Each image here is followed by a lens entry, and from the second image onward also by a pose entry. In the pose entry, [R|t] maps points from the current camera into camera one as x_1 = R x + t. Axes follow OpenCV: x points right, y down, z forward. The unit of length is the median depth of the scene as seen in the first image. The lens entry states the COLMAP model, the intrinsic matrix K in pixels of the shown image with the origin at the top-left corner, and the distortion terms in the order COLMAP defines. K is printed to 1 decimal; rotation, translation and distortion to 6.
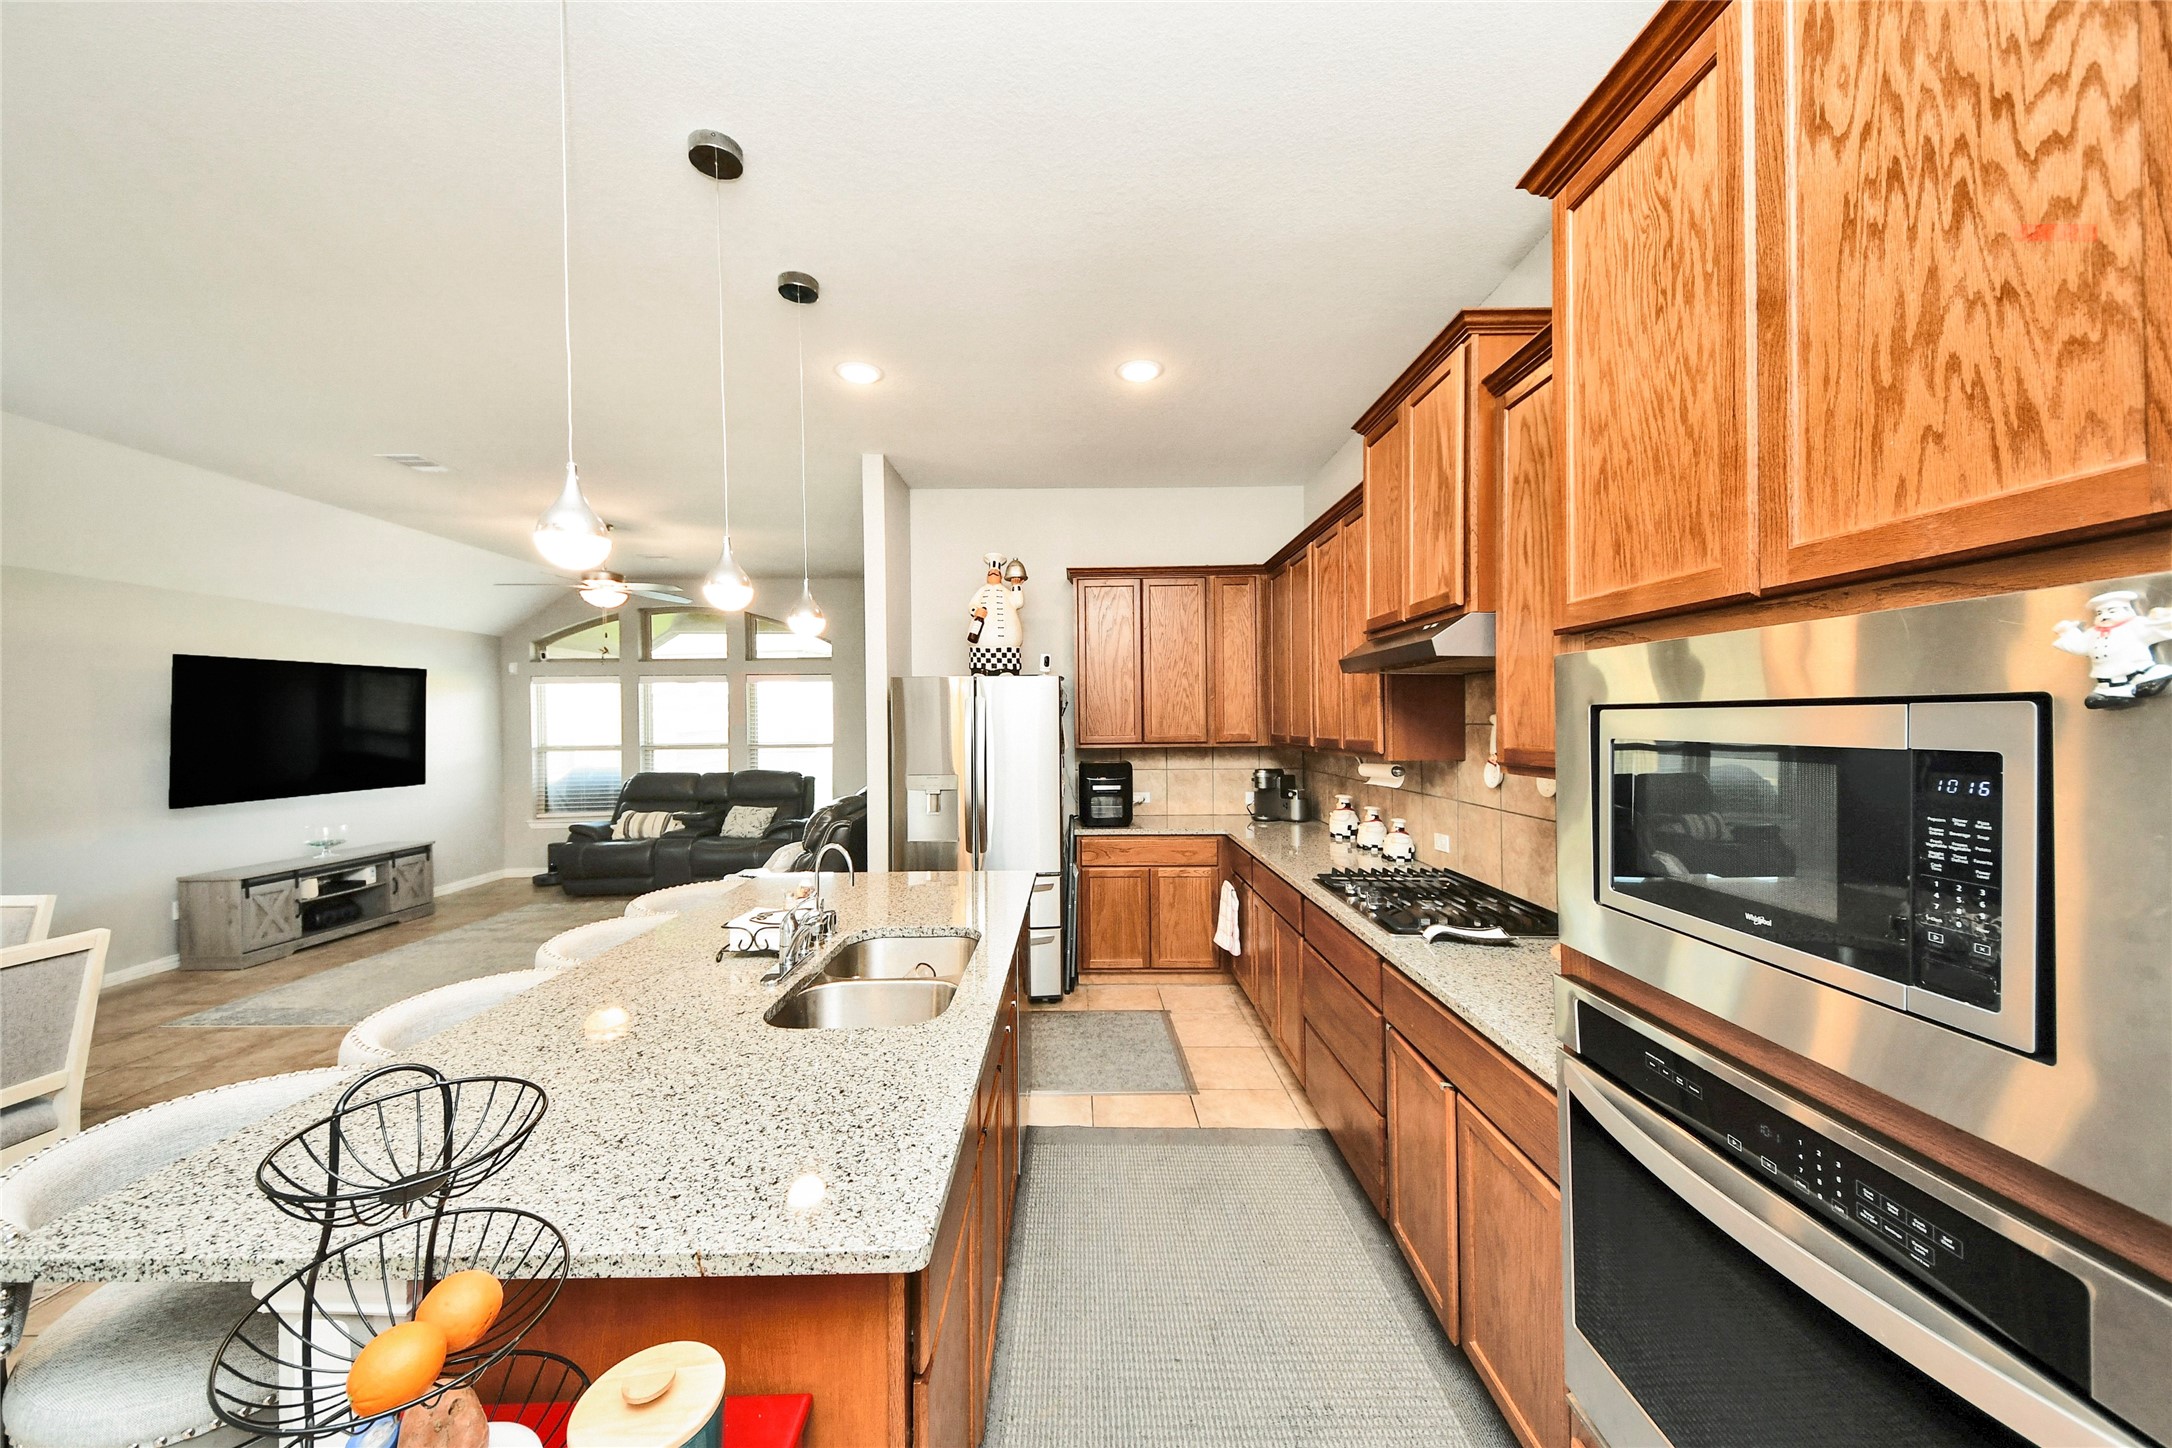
lens RADIAL K [[777.7, 0, 1115.8], [0, 777.7, 714.3], [0, 0, 1]] dist [0.020031, -0.009235]
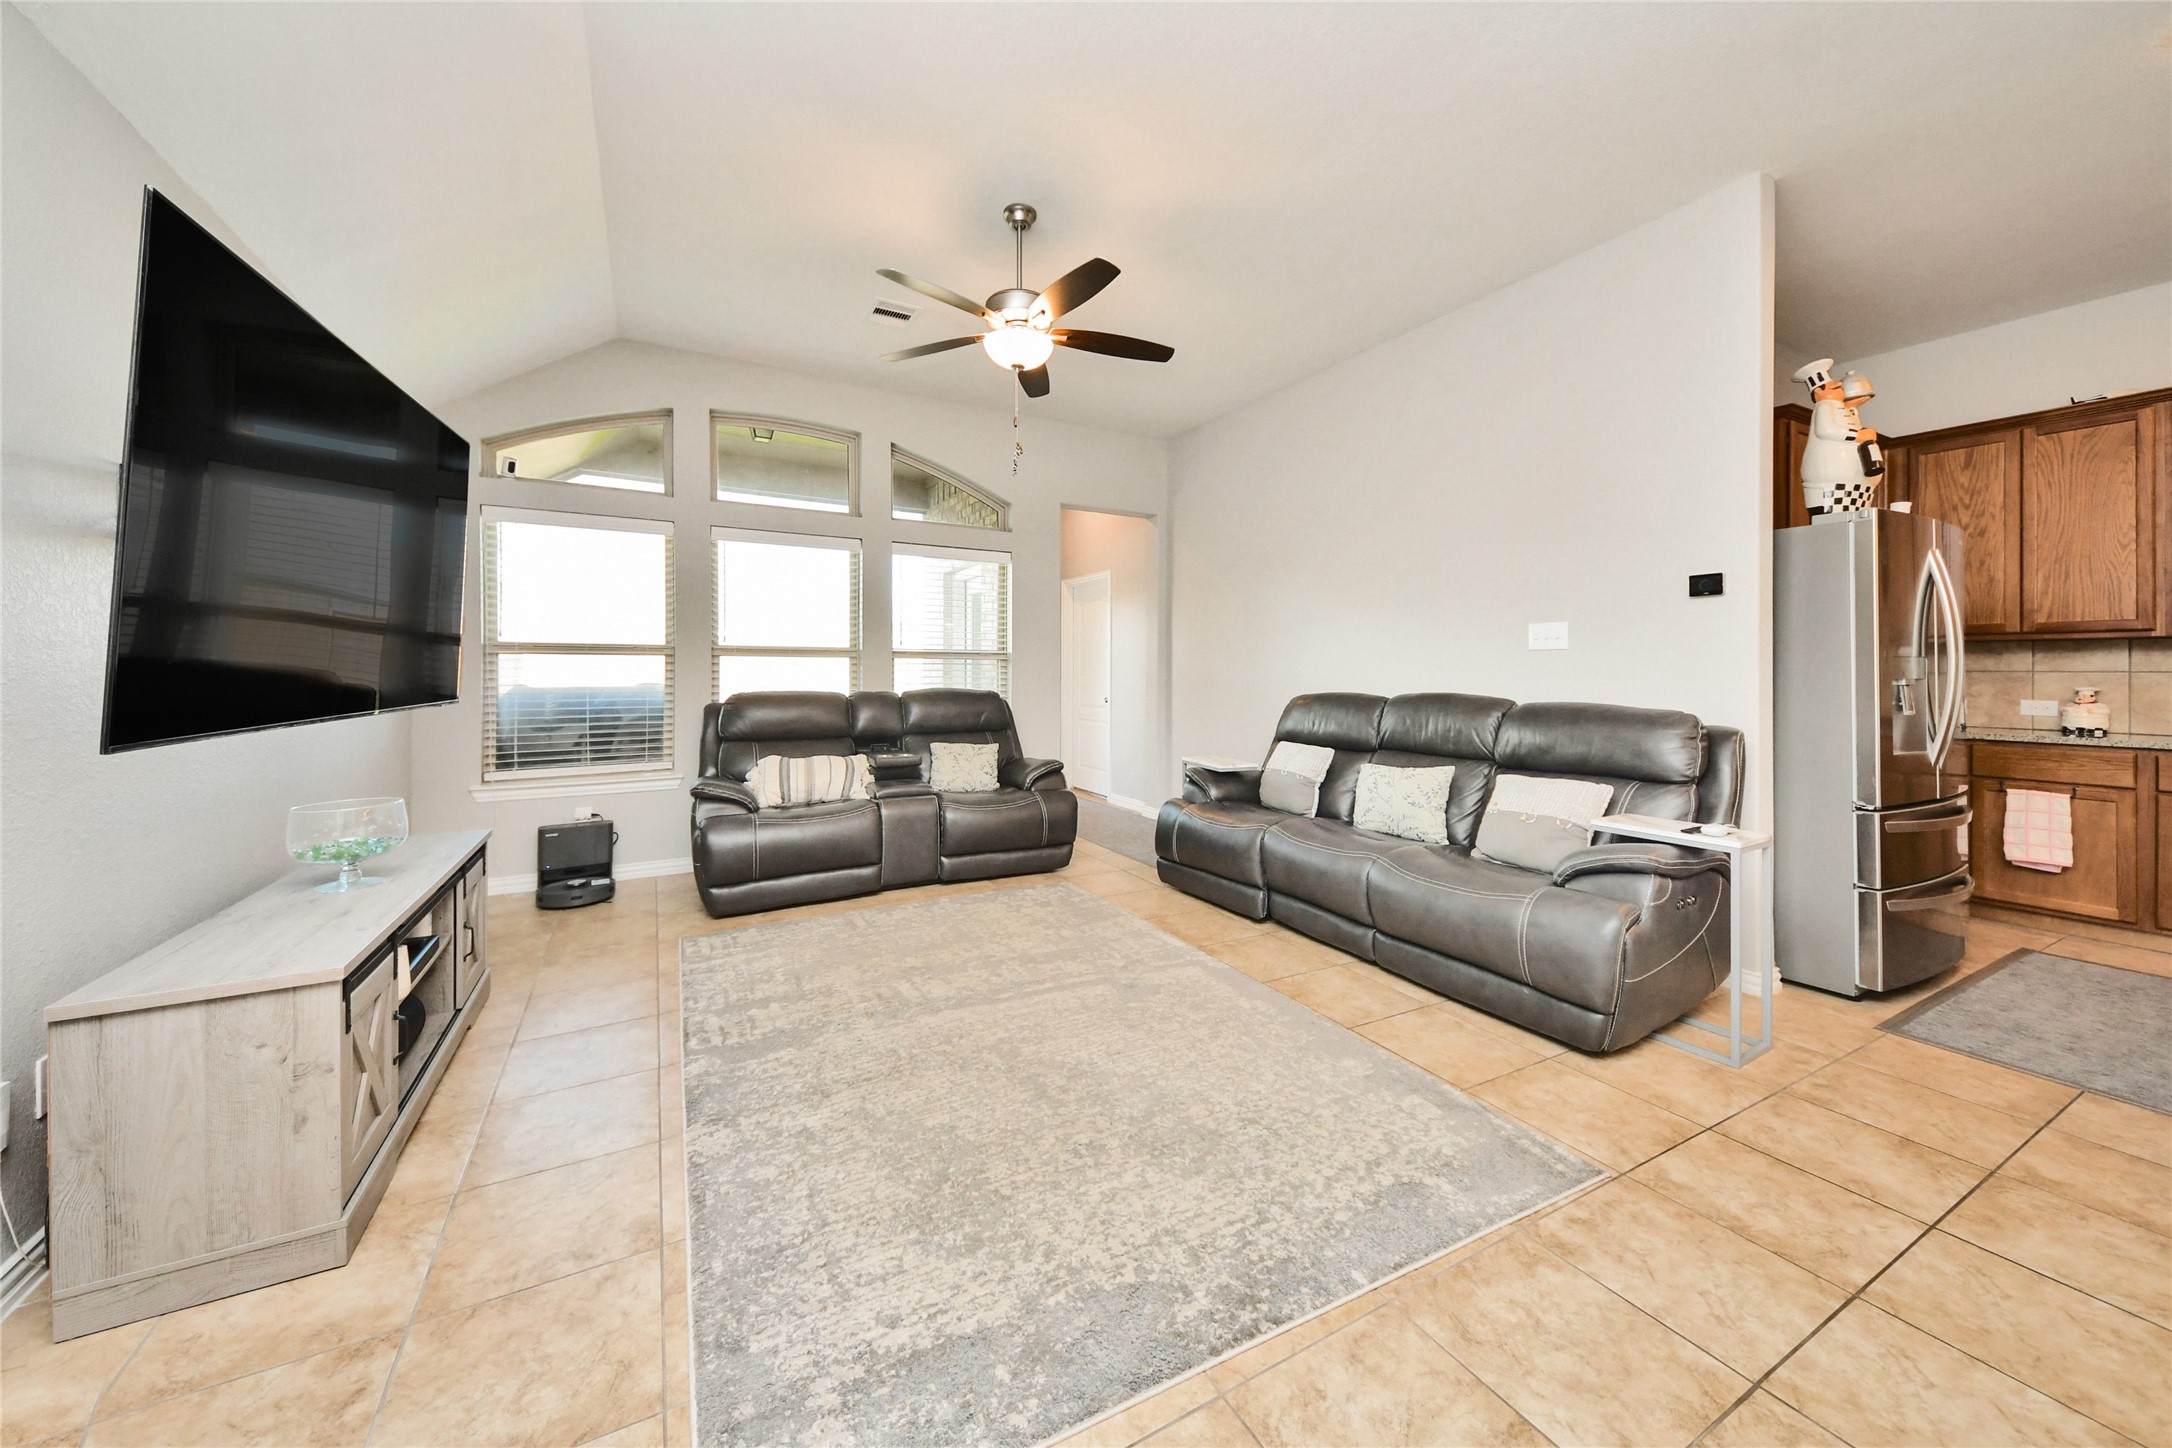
lens RADIAL K [[777.7, 0, 1074.7], [0, 777.7, 655.1], [0, 0, 1]] dist [0.020031, -0.009235]
pose [[0.899324, 0.016076, 0.436987, -0.978933], [-0.012162, 0.999857, -0.011753, 0.078973], [-0.437113, 0.005254, 0.899391, 0.579801]]
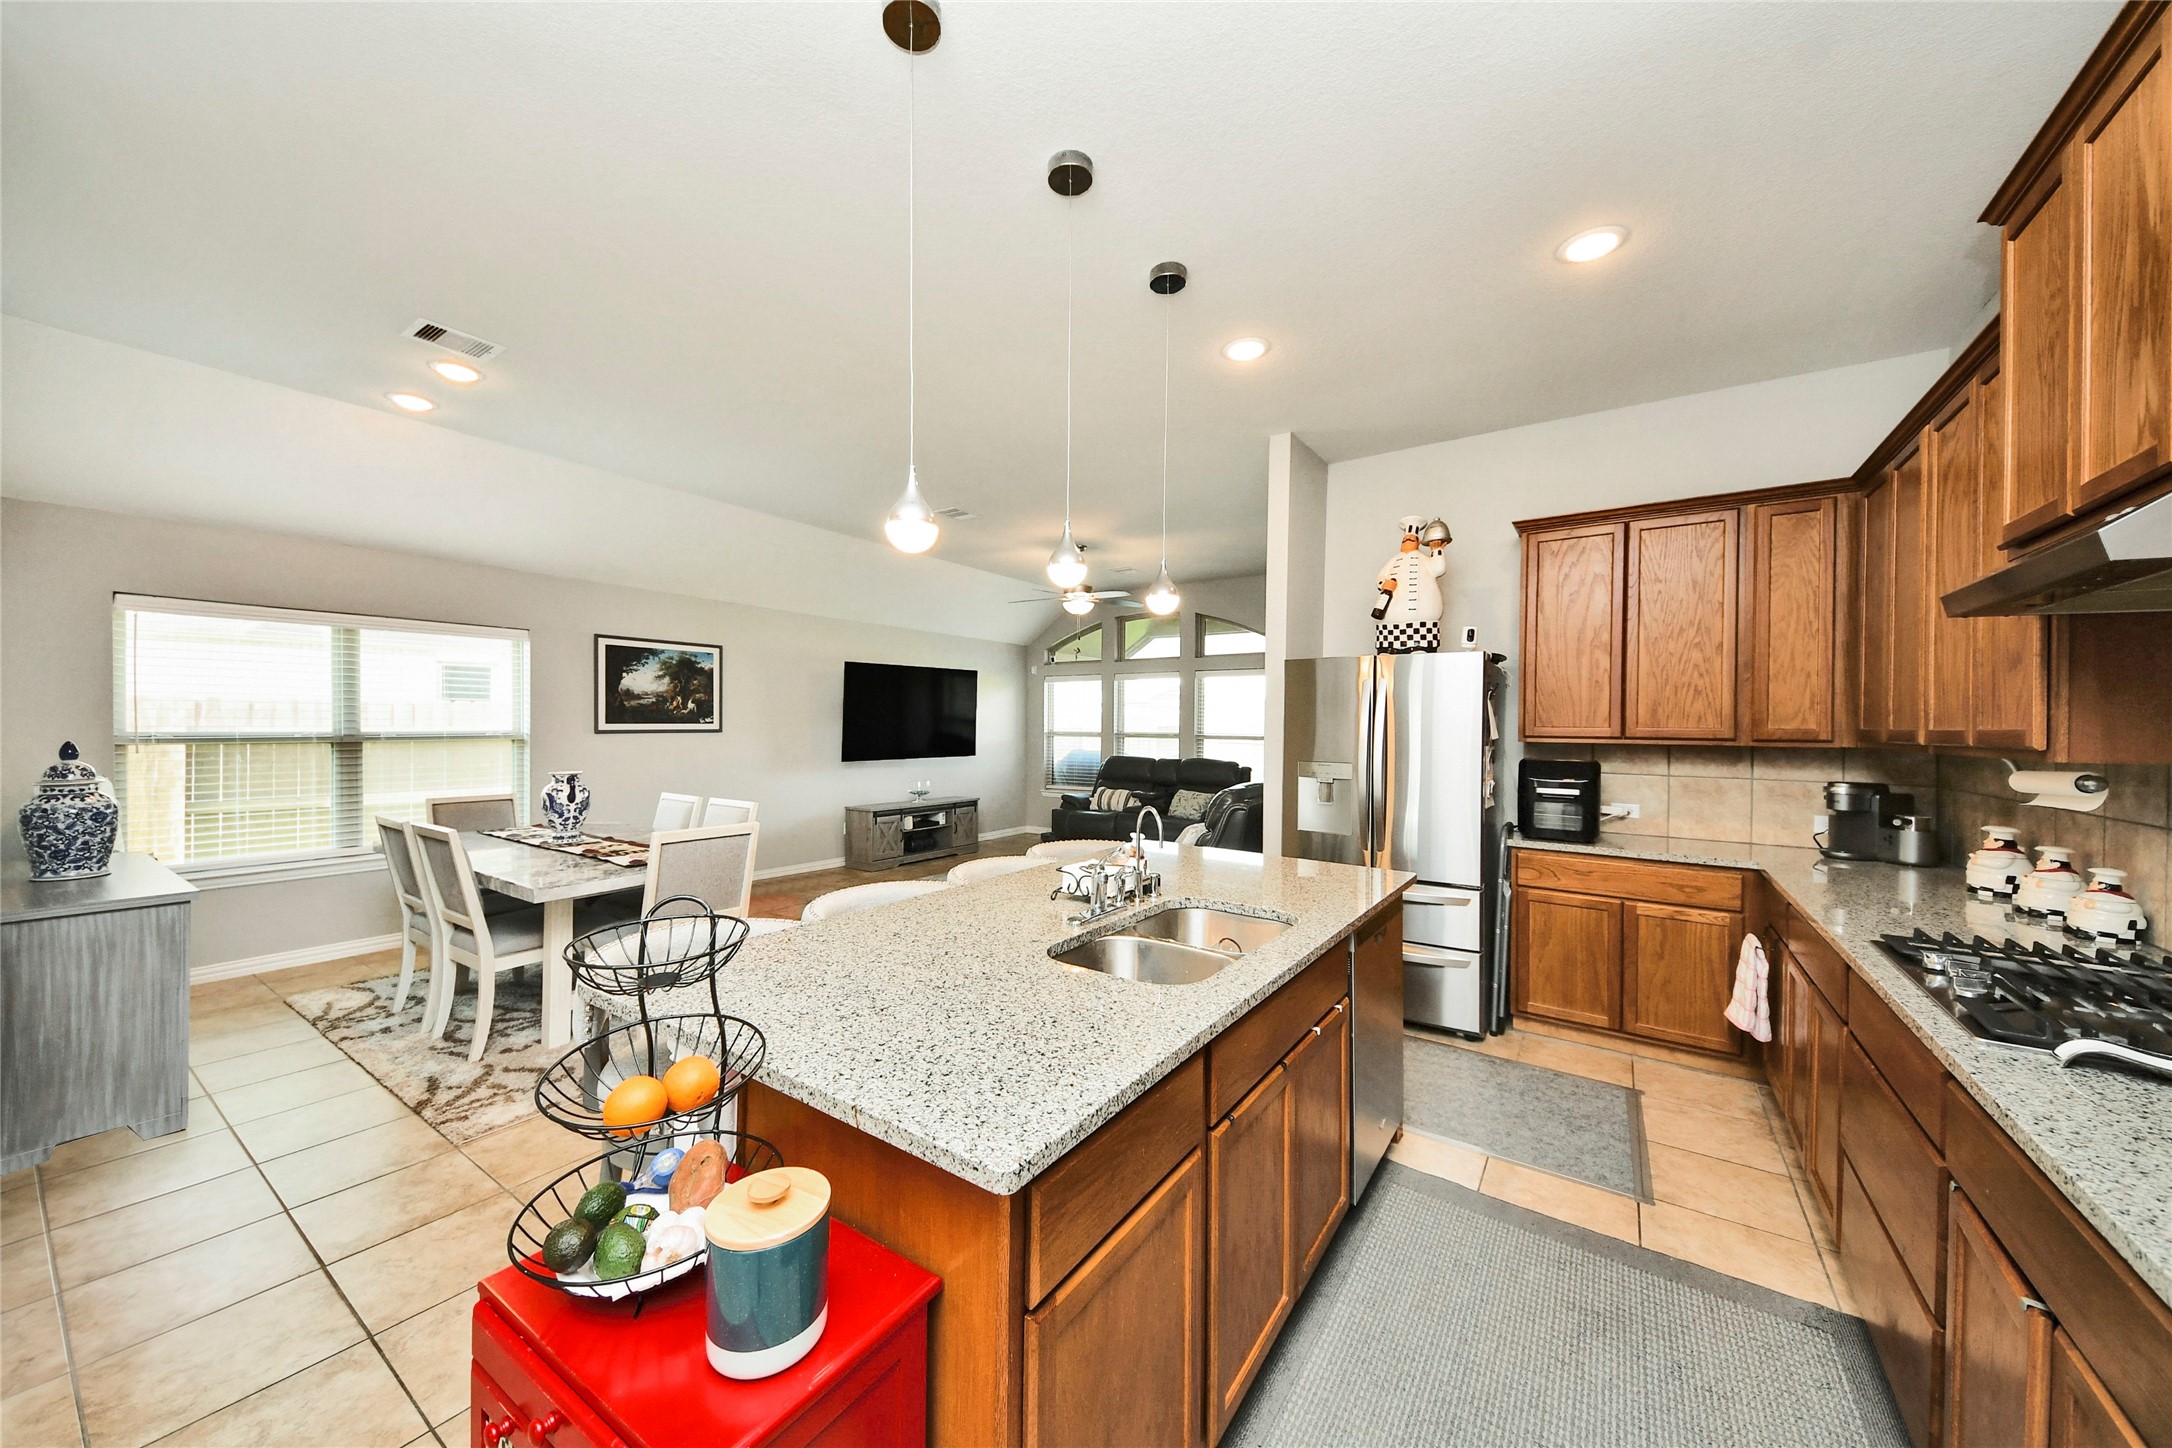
lens RADIAL K [[777.7, 0, 1070.1], [0, 777.7, 723.5], [0, 0, 1]] dist [0.020031, -0.009235]
pose [[0.792825, 0.016183, -0.609235, 0.079562], [-0.012048, 0.999868, 0.010879, 0.022142], [0.609331, -0.001285, 0.792915, 0.056490]]
